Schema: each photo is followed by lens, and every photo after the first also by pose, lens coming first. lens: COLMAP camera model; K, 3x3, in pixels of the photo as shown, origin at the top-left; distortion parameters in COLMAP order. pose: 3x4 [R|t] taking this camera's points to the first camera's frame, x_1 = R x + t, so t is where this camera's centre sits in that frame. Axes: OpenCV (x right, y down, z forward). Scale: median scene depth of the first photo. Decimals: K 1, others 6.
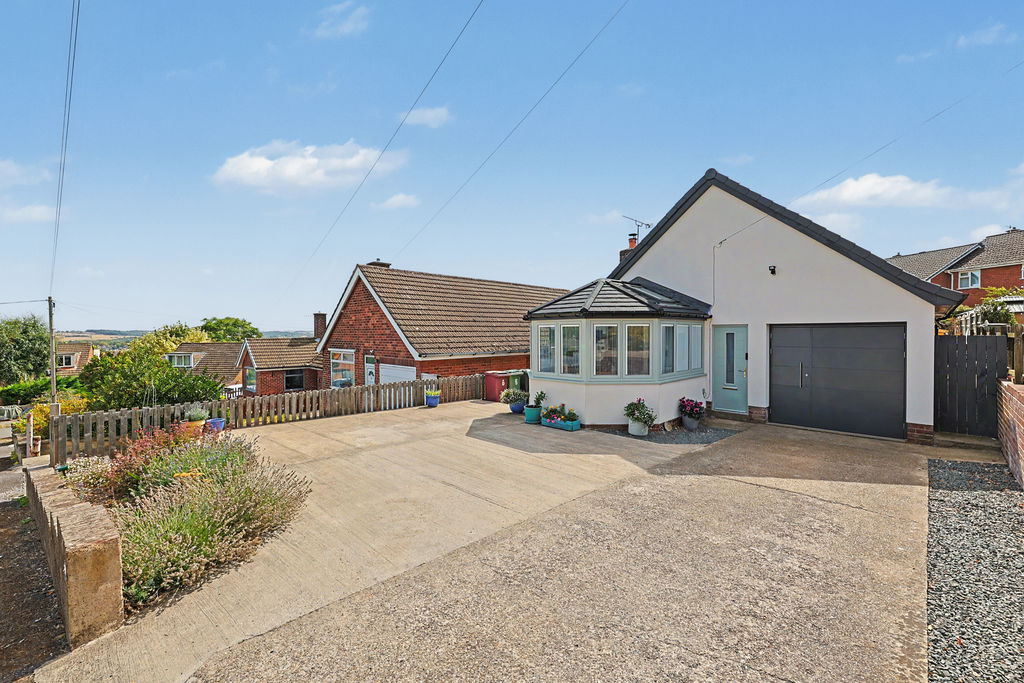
lens RADIAL K [[414.8, 0, 512.0], [0, 414.8, 341.5], [0, 0, 1]] dist [0.001590, 0.000303]
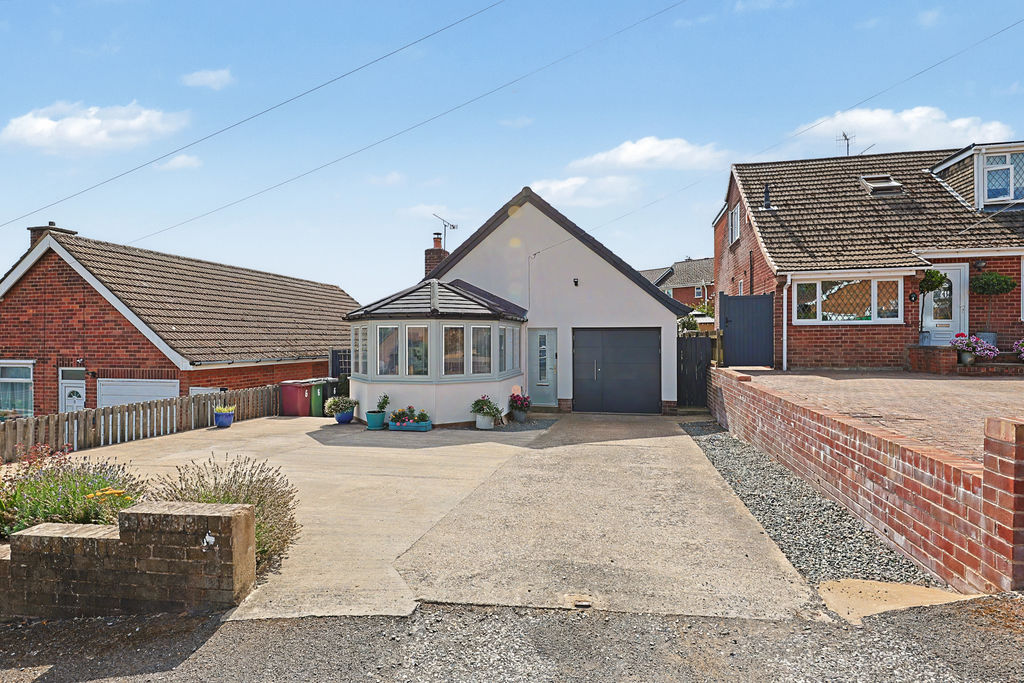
lens RADIAL K [[499.8, 0, 512.0], [0, 499.8, 341.5], [0, 0, 1]] dist [0.004376, 0.000307]
pose [[0.854624, 0.000434, 0.519246, -0.258649], [0.008792, 0.999844, -0.015307, 0.016983], [-0.519172, 0.017647, 0.854488, -0.118503]]
